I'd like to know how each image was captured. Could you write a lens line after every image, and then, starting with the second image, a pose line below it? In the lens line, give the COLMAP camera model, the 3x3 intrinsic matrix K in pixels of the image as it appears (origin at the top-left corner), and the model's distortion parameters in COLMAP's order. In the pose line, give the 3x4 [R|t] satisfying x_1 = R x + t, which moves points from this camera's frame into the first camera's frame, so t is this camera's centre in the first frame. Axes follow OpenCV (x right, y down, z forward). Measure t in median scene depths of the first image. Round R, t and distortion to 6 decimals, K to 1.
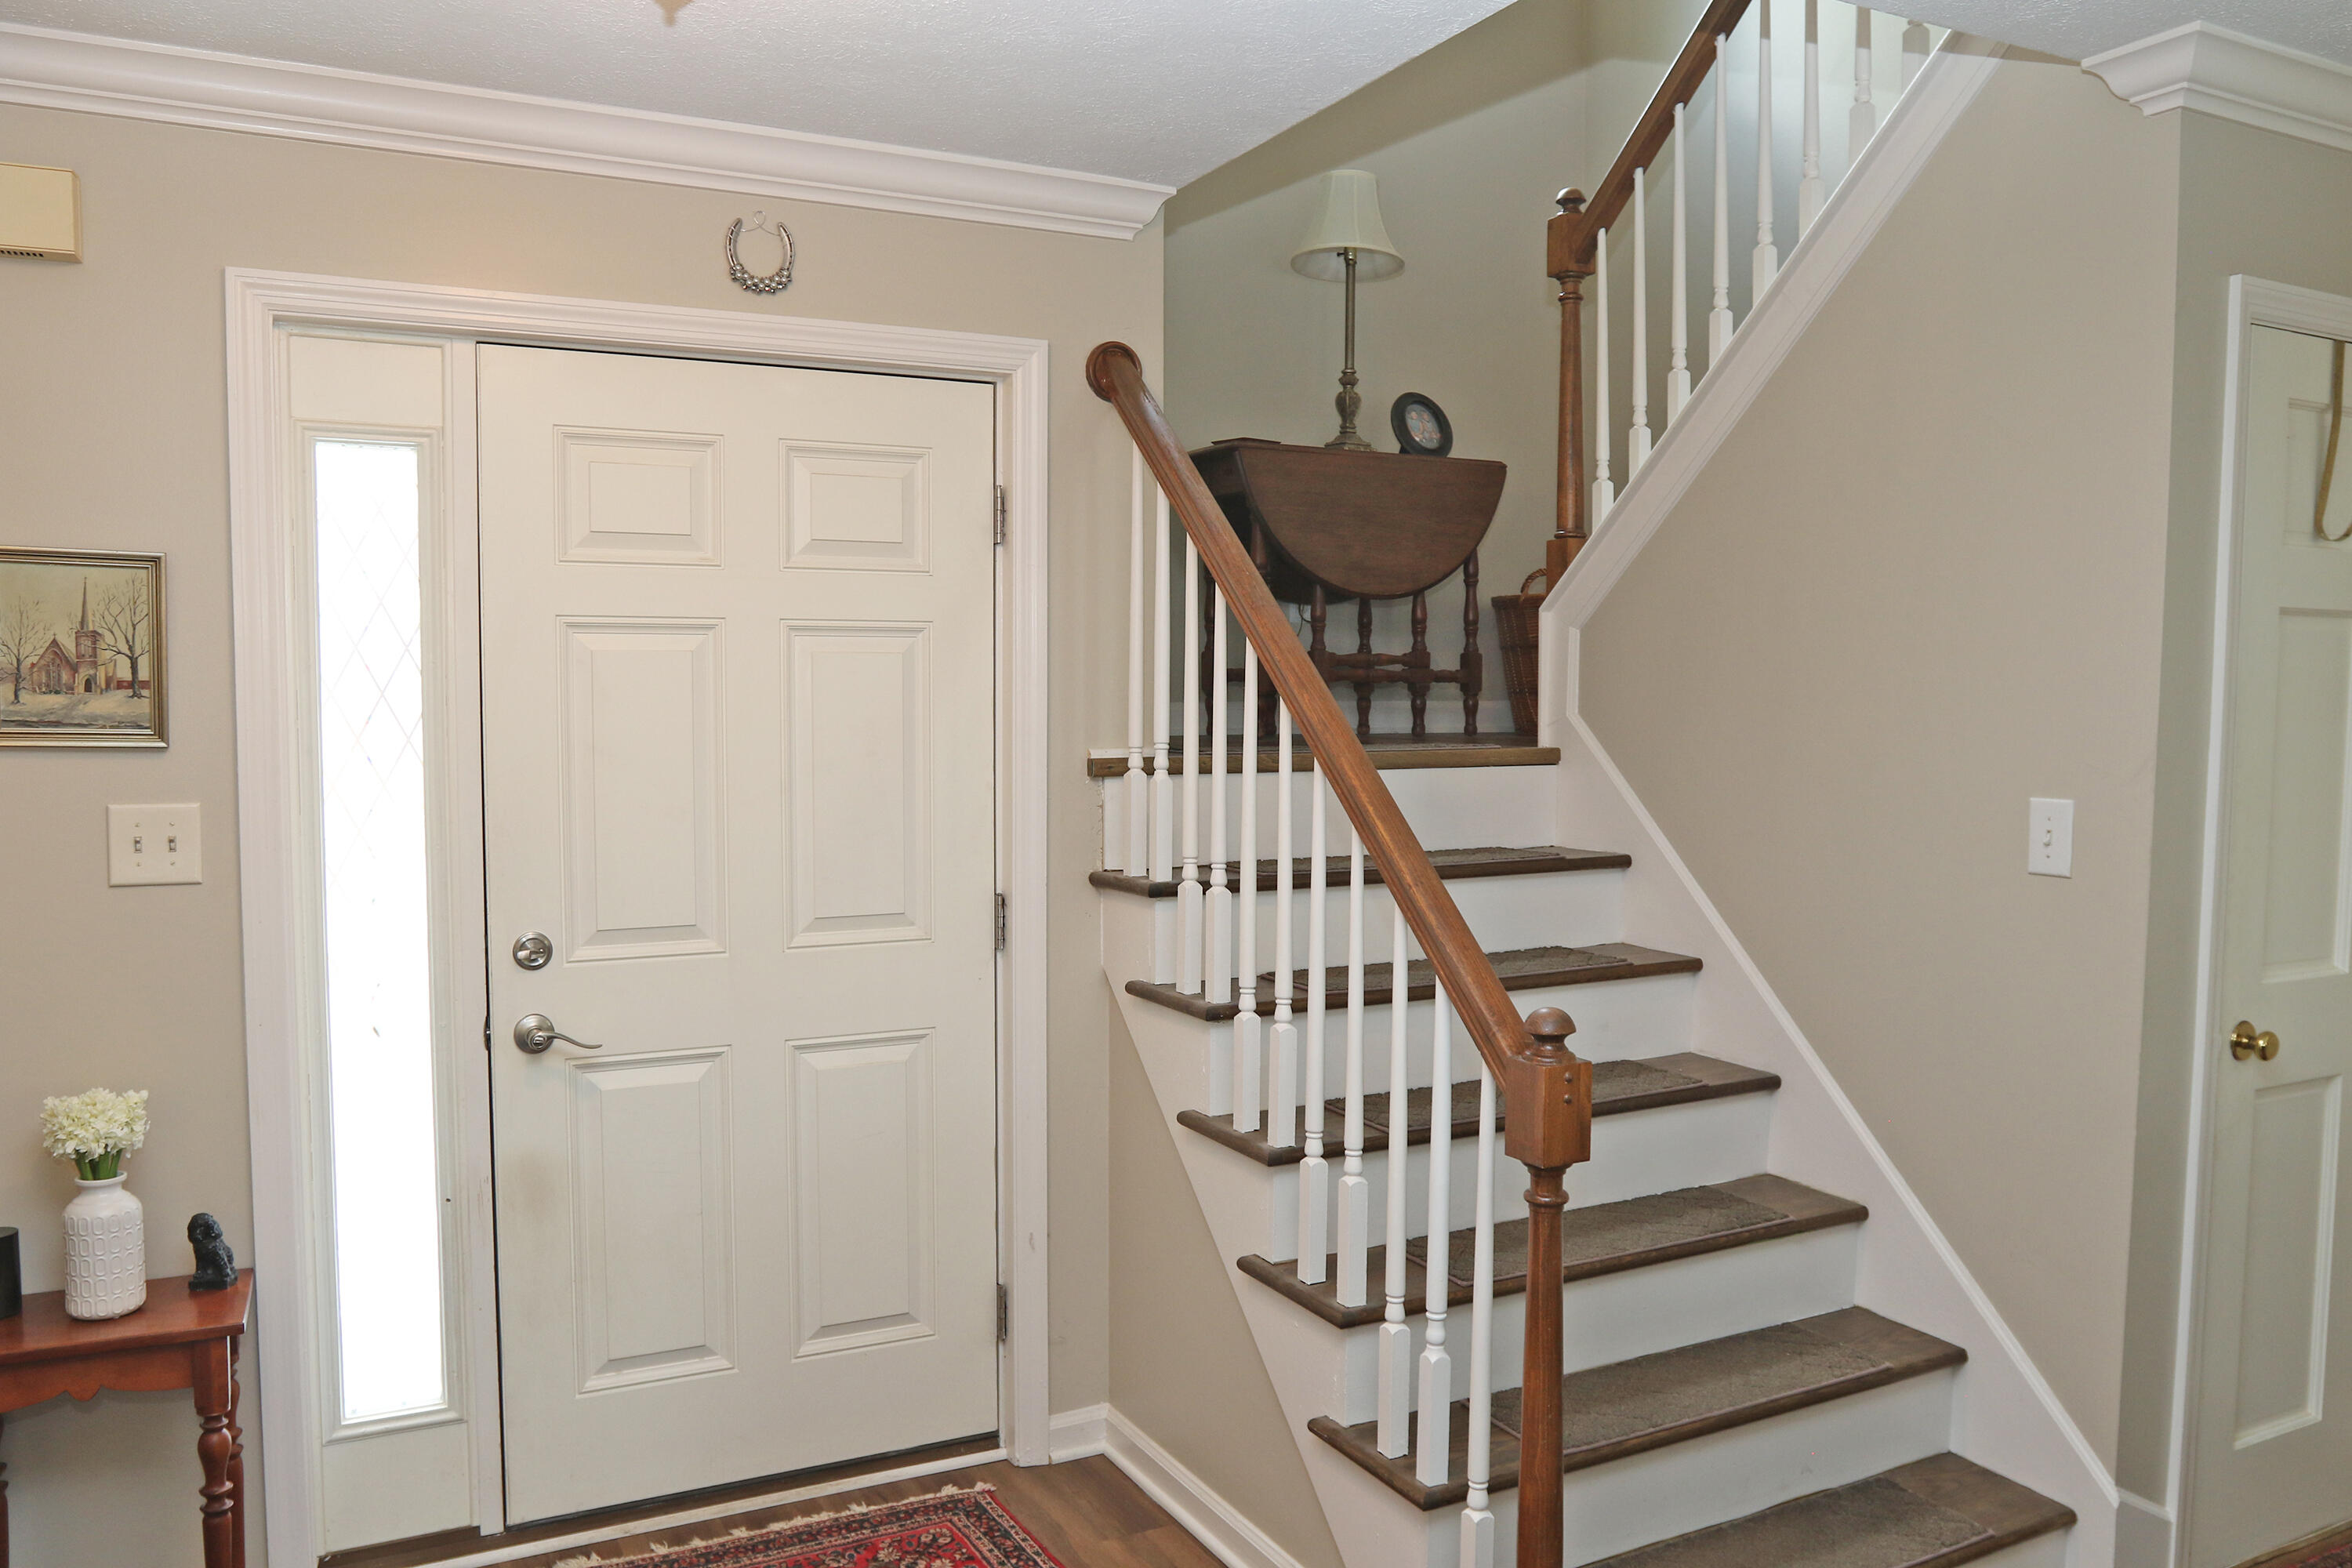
lens RADIAL K [[1742.8, 0, 1183.8], [0, 1742.8, 792.9], [0, 0, 1]] dist [-0.087665, 0.070136]
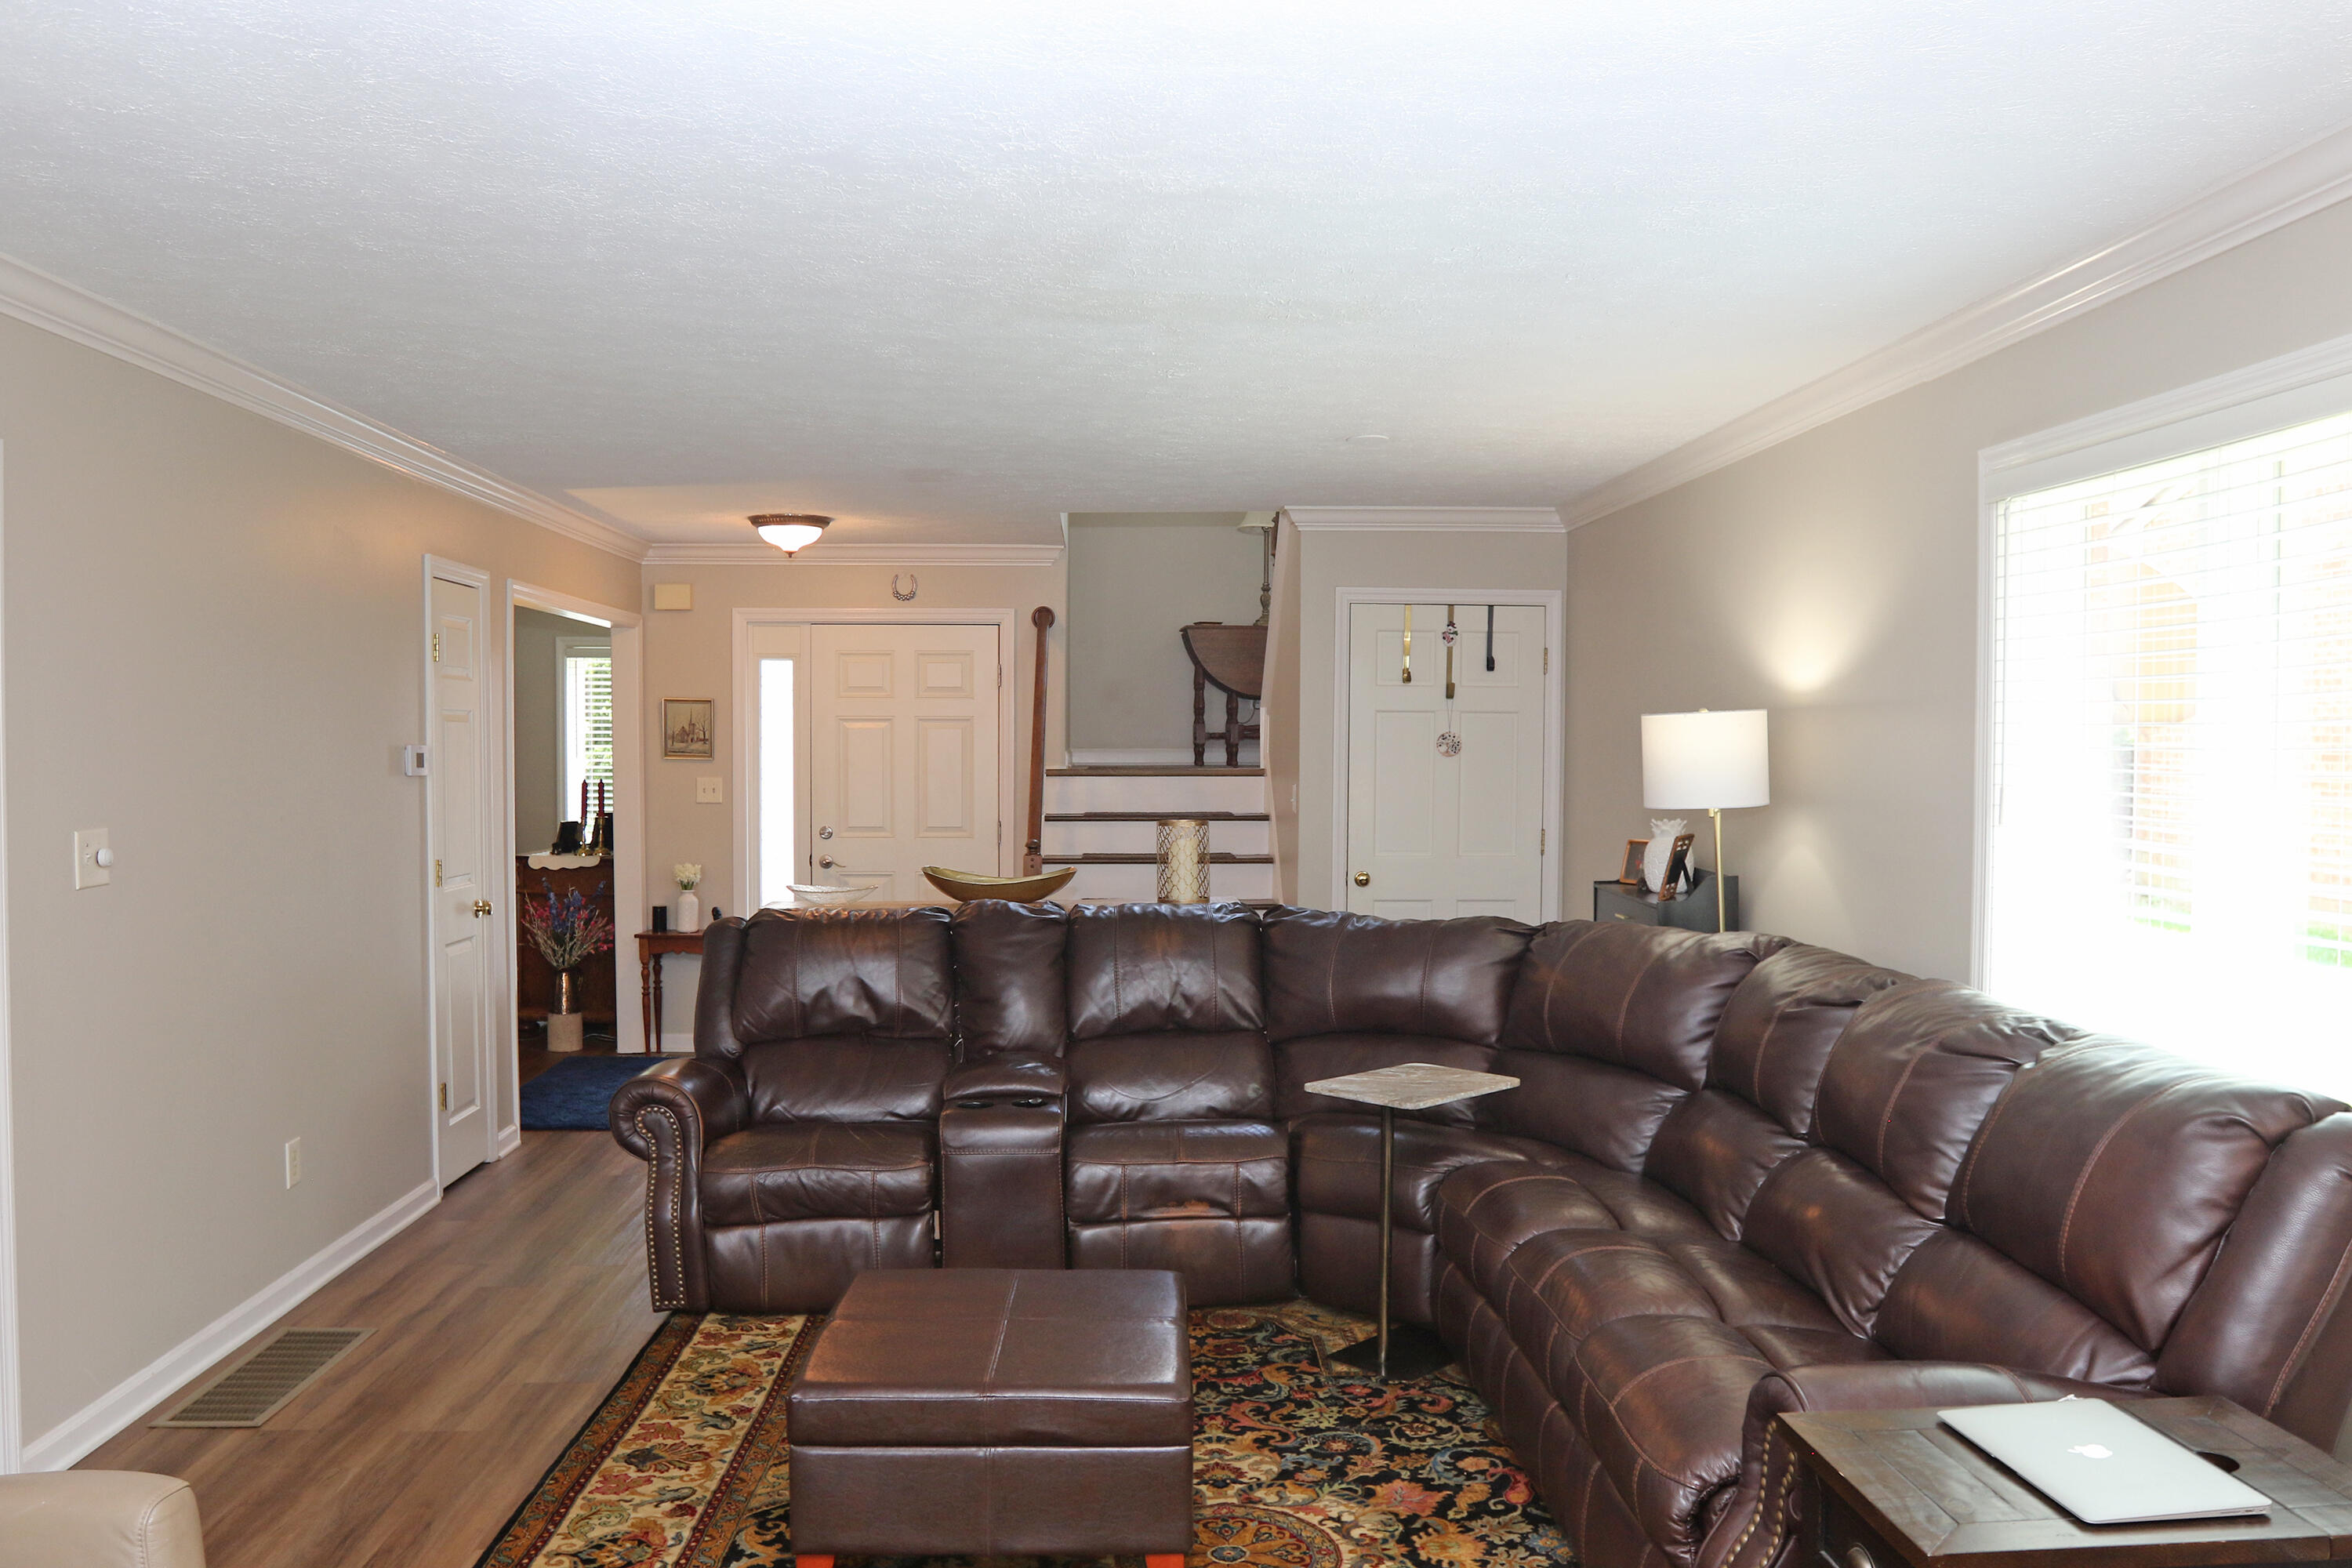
lens RADIAL K [[1742.8, 0, 1183.8], [0, 1742.8, 792.9], [0, 0, 1]] dist [-0.087665, 0.070136]
pose [[0.912141, 0.011144, -0.409726, 1.356916], [-0.024813, 0.999298, -0.028059, 0.092177], [0.409125, 0.035760, 0.911777, -1.406231]]
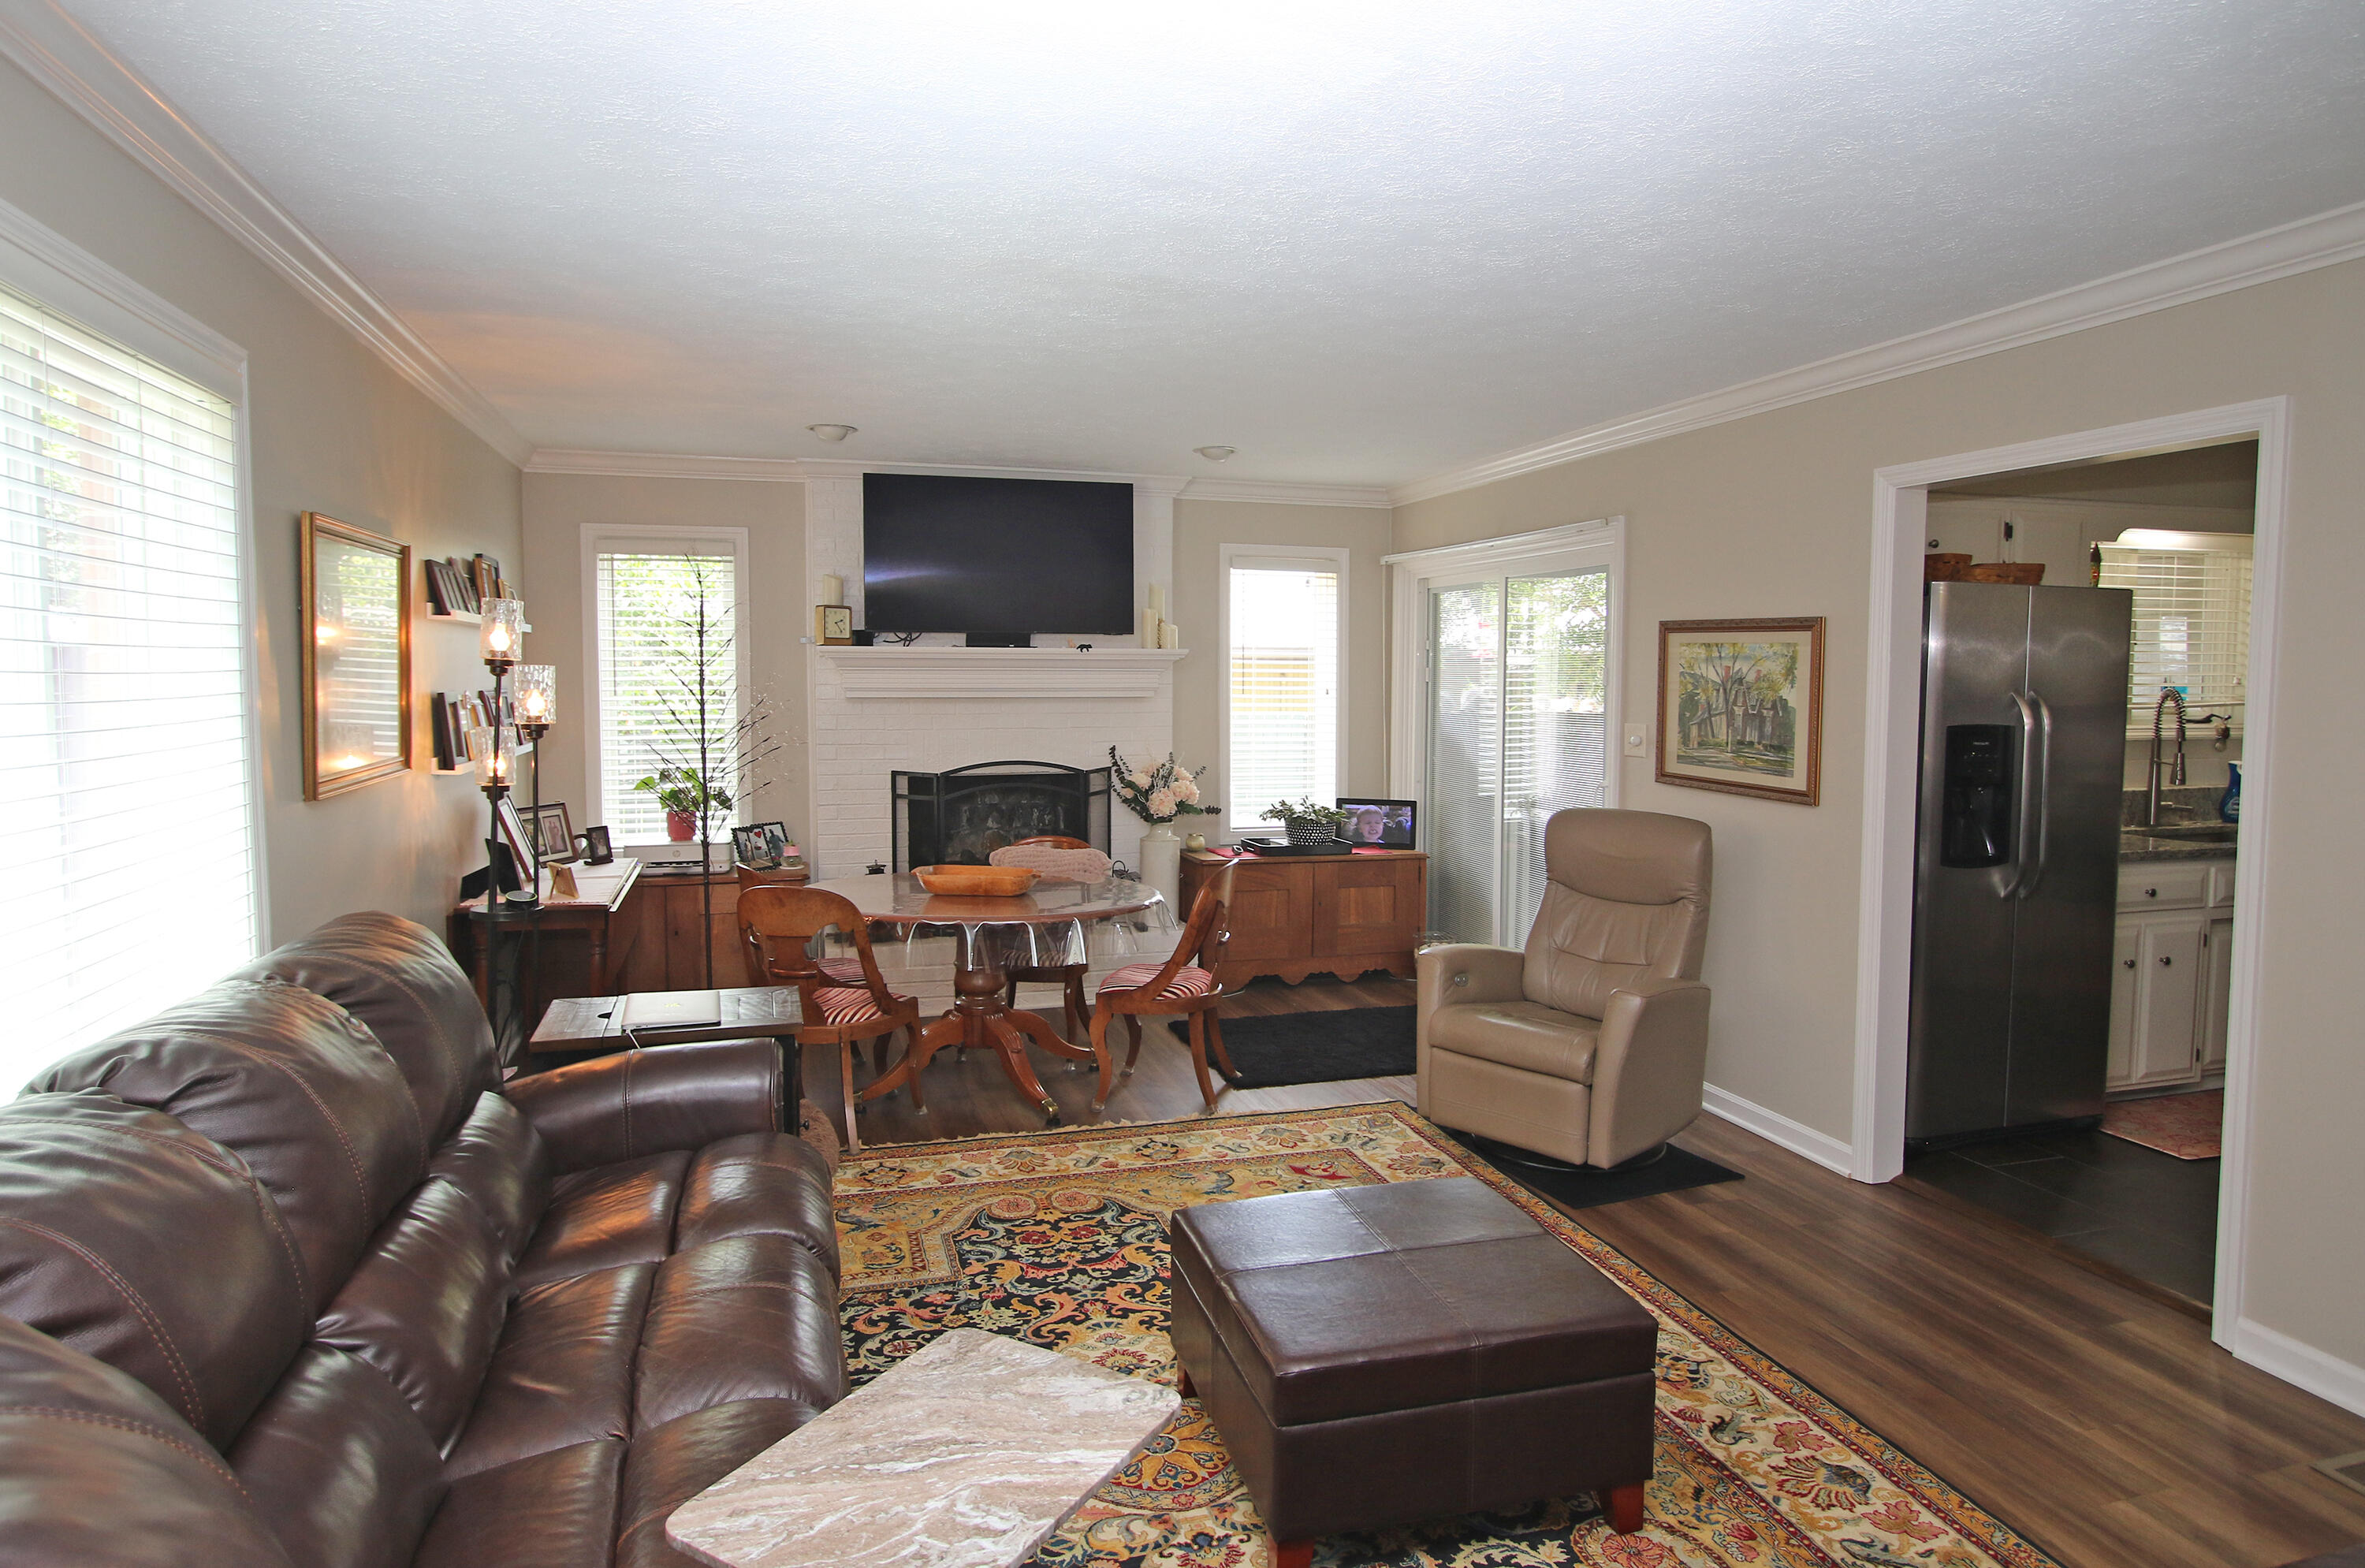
lens RADIAL K [[1364.5, 0, 1193.3], [0, 1364.5, 760.0], [0, 0, 1]] dist [-0.019497, 0.000583]
pose [[-0.984420, -0.016802, 0.175028, 0.773480], [0.005385, 0.992076, 0.125523, -0.021260], [-0.175750, 0.124510, -0.976529, 0.423127]]
